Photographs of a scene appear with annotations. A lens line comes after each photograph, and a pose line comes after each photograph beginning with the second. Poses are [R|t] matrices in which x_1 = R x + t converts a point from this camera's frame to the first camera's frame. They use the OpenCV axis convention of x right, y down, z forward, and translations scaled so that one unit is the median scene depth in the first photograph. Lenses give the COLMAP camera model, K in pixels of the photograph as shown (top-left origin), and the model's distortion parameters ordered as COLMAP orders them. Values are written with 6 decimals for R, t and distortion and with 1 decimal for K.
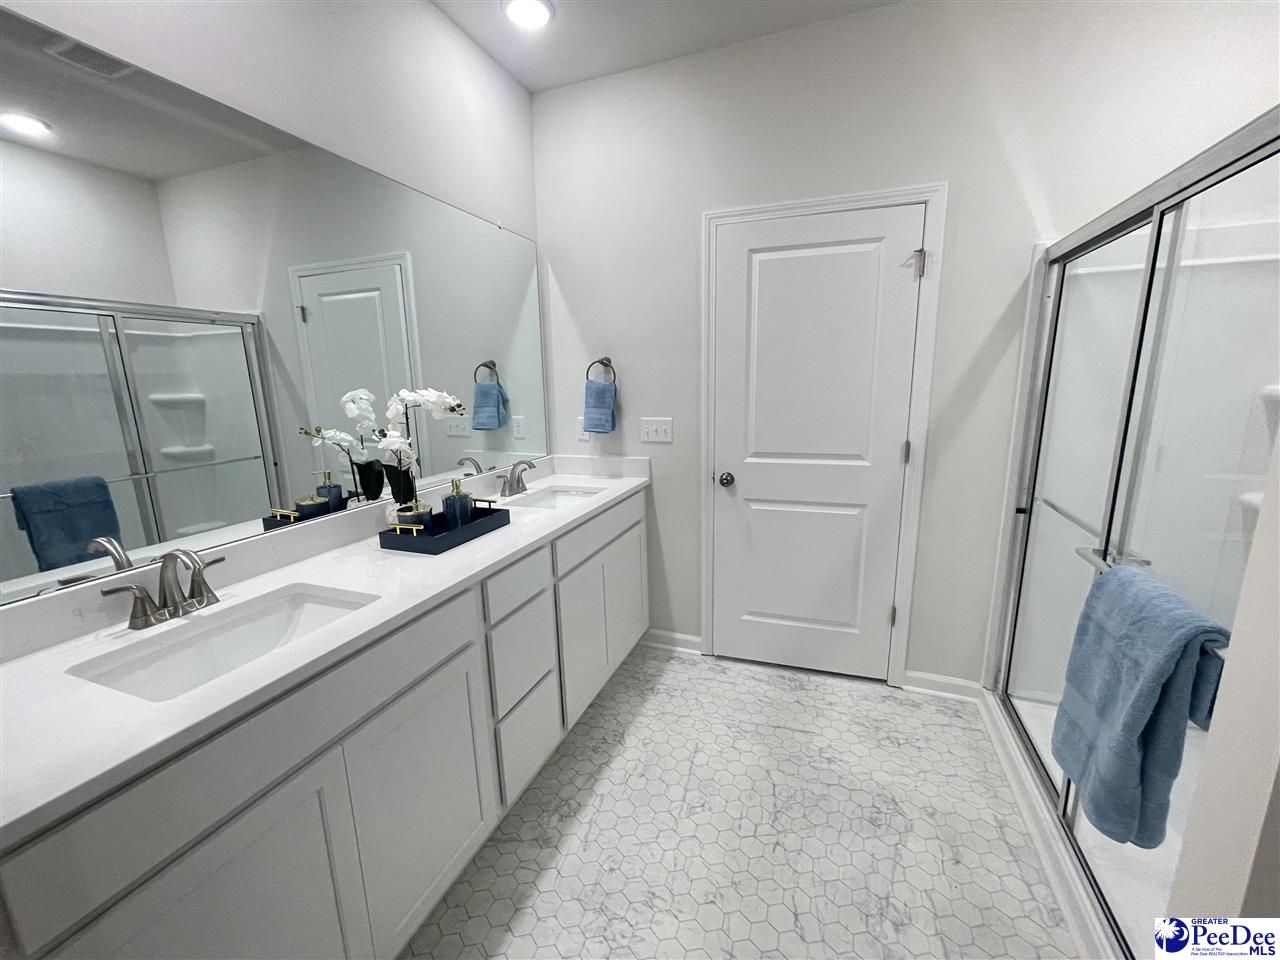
lens RADIAL K [[518.6, 0, 641.1], [0, 518.6, 485.0], [0, 0, 1]] dist [0.001851, 0.000520]
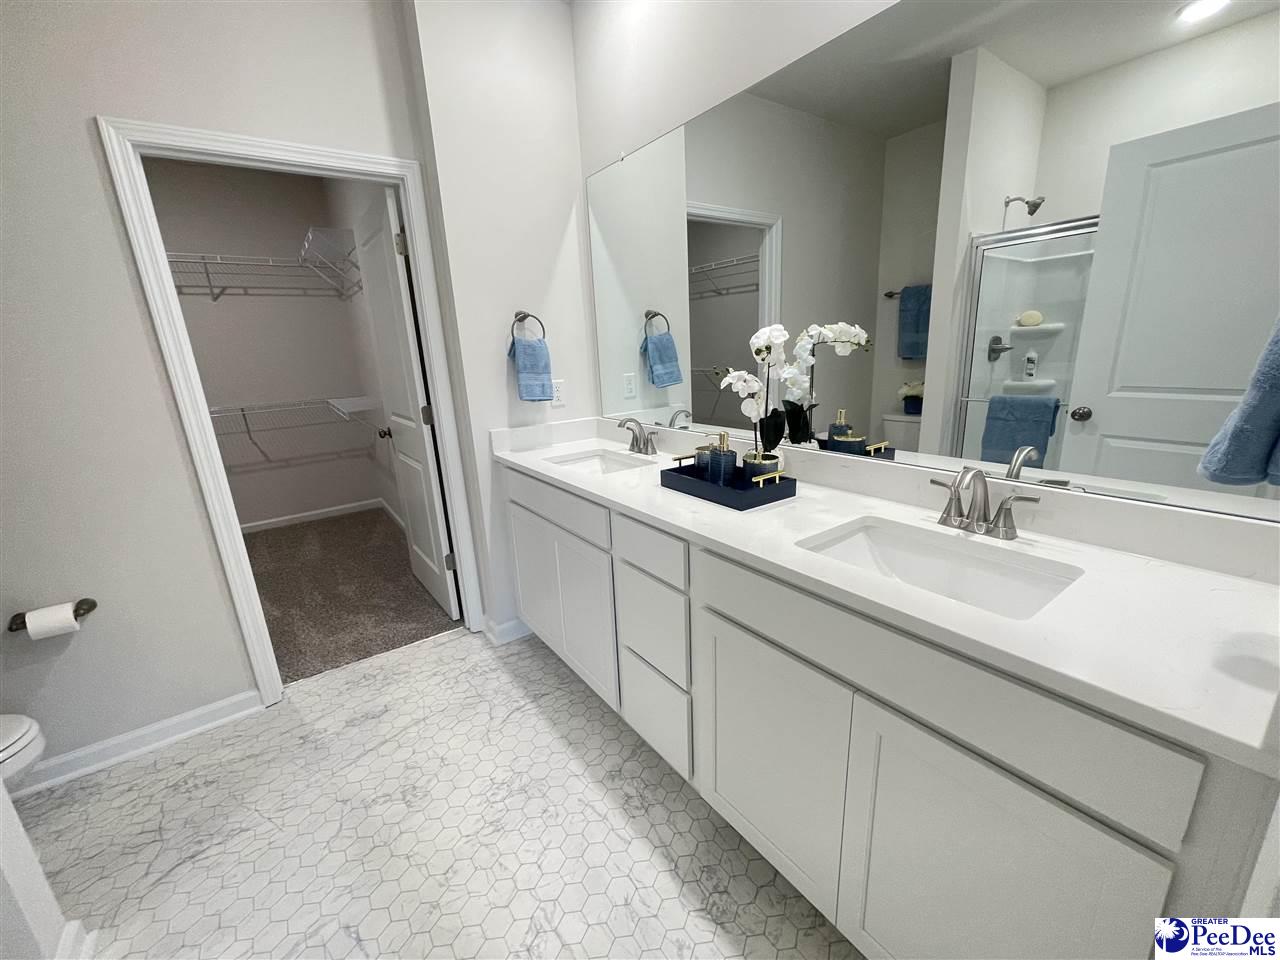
lens RADIAL K [[518.6, 0, 641.1], [0, 518.6, 485.0], [0, 0, 1]] dist [0.001851, 0.000520]
pose [[-0.551559, 0.256606, -0.793685, 0.438275], [-0.111646, 0.920234, 0.375107, -0.240024], [0.826631, 0.295505, -0.478914, 1.297183]]
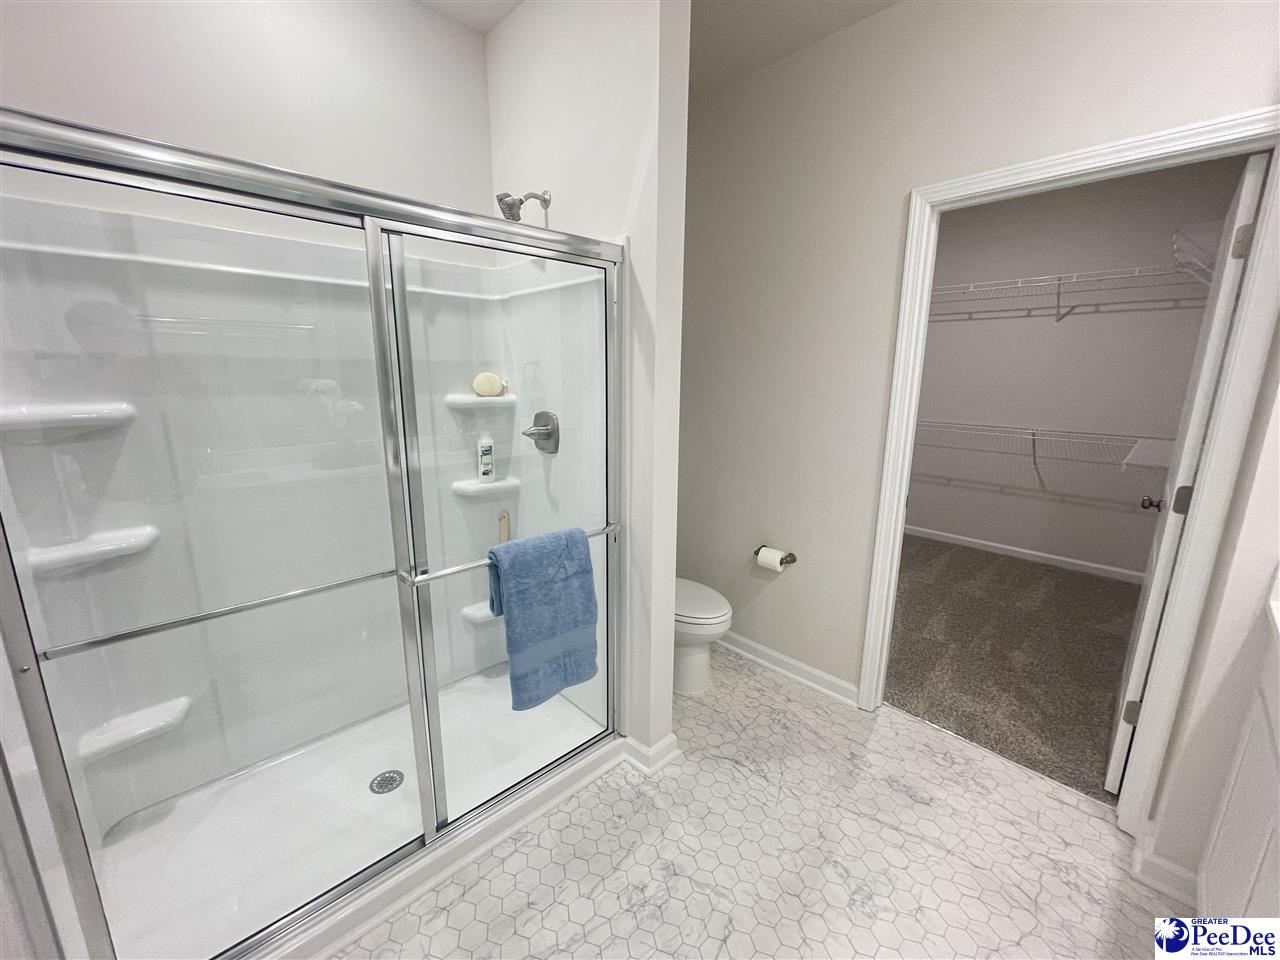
lens RADIAL K [[518.6, 0, 641.1], [0, 518.6, 485.0], [0, 0, 1]] dist [0.001851, 0.000520]
pose [[-0.900718, -0.087875, 0.425422, 0.078474], [0.092656, 0.917926, 0.385782, -0.291222], [-0.424407, 0.386899, -0.818650, 1.244064]]
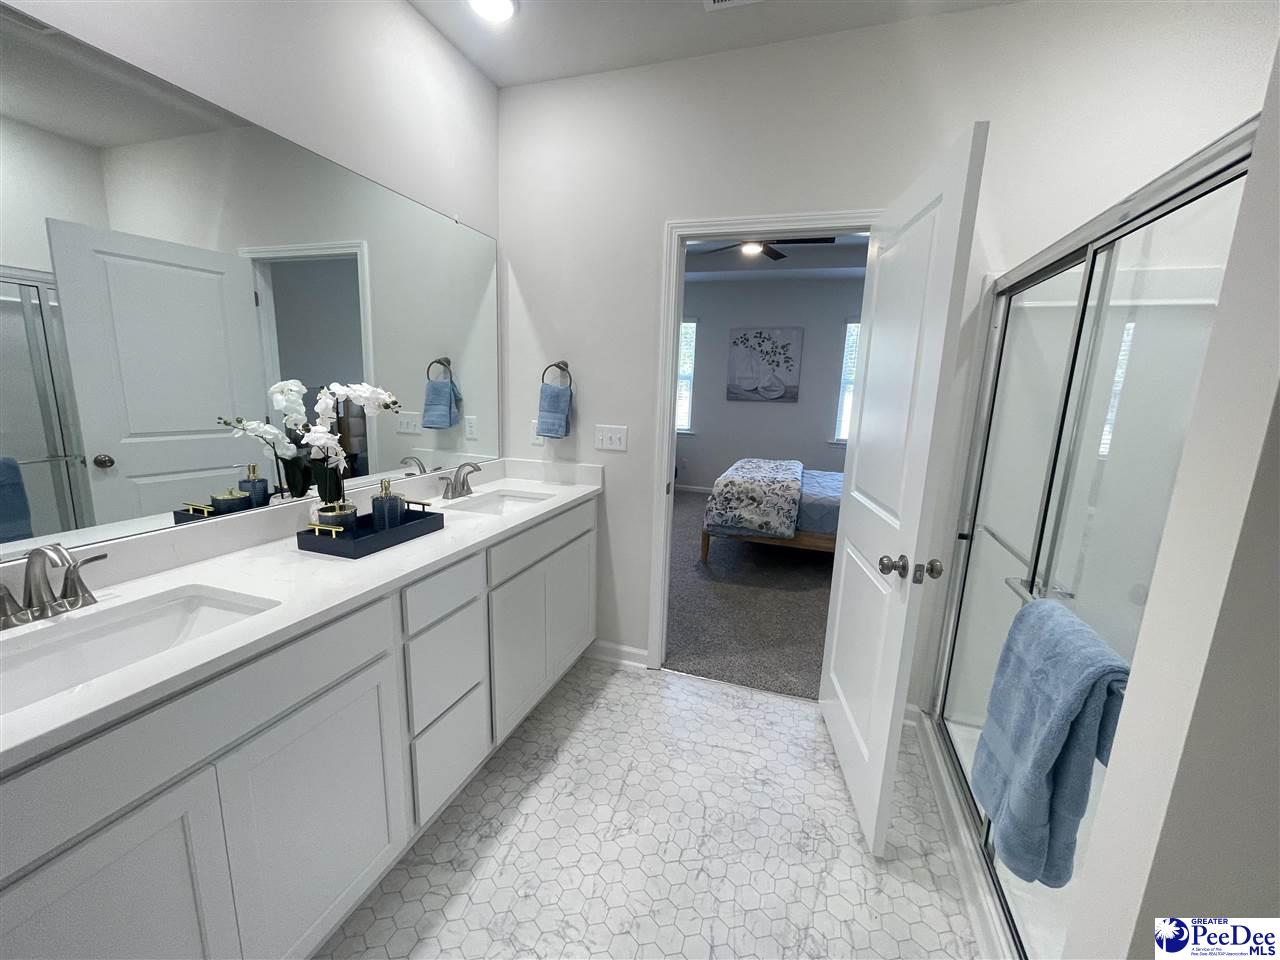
lens RADIAL K [[518.6, 0, 641.1], [0, 518.6, 485.0], [0, 0, 1]] dist [0.001851, 0.000520]
pose [[0.997758, 0.046653, 0.047982, 0.064129], [-0.046106, 0.998859, -0.012444, -0.010927], [-0.048507, 0.010203, 0.998771, 0.024649]]
